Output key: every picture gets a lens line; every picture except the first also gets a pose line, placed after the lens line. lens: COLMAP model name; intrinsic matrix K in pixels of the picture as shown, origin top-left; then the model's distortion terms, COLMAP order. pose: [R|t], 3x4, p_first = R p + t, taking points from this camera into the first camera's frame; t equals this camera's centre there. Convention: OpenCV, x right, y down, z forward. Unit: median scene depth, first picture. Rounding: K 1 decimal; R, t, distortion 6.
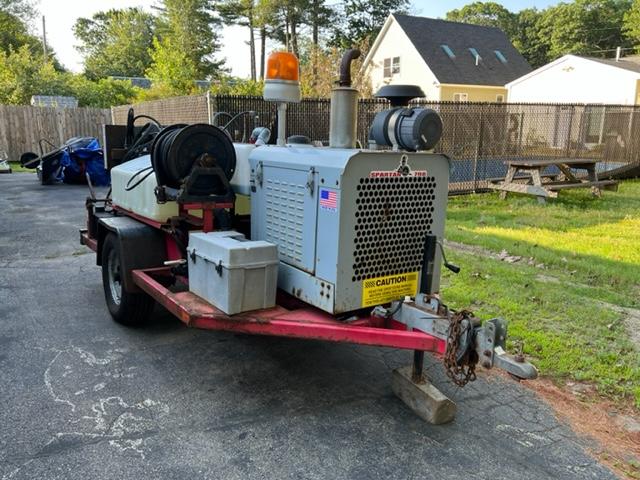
lens RADIAL K [[510.8, 0, 320.4], [0, 510.8, 239.1], [0, 0, 1]] dist [-0.005473, -0.003793]
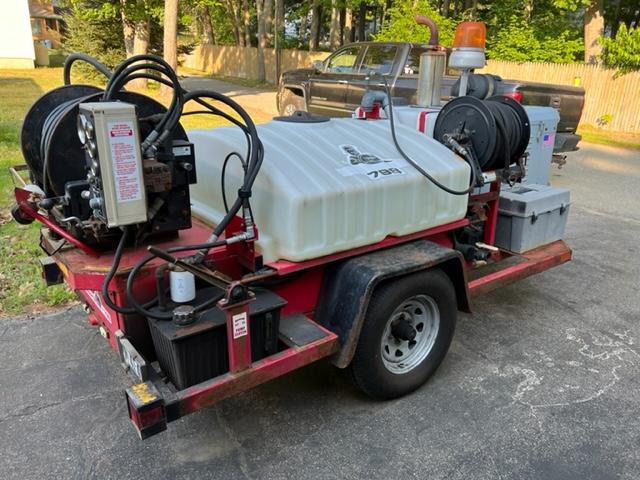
lens RADIAL K [[510.8, 0, 320.8], [0, 510.8, 240.7], [0, 0, 1]] dist [-0.005473, -0.003793]
pose [[-0.010355, -0.354893, 0.934850, -1.356521], [0.173801, 0.920031, 0.351193, -0.408862], [-0.984726, 0.166115, 0.052154, 1.463506]]
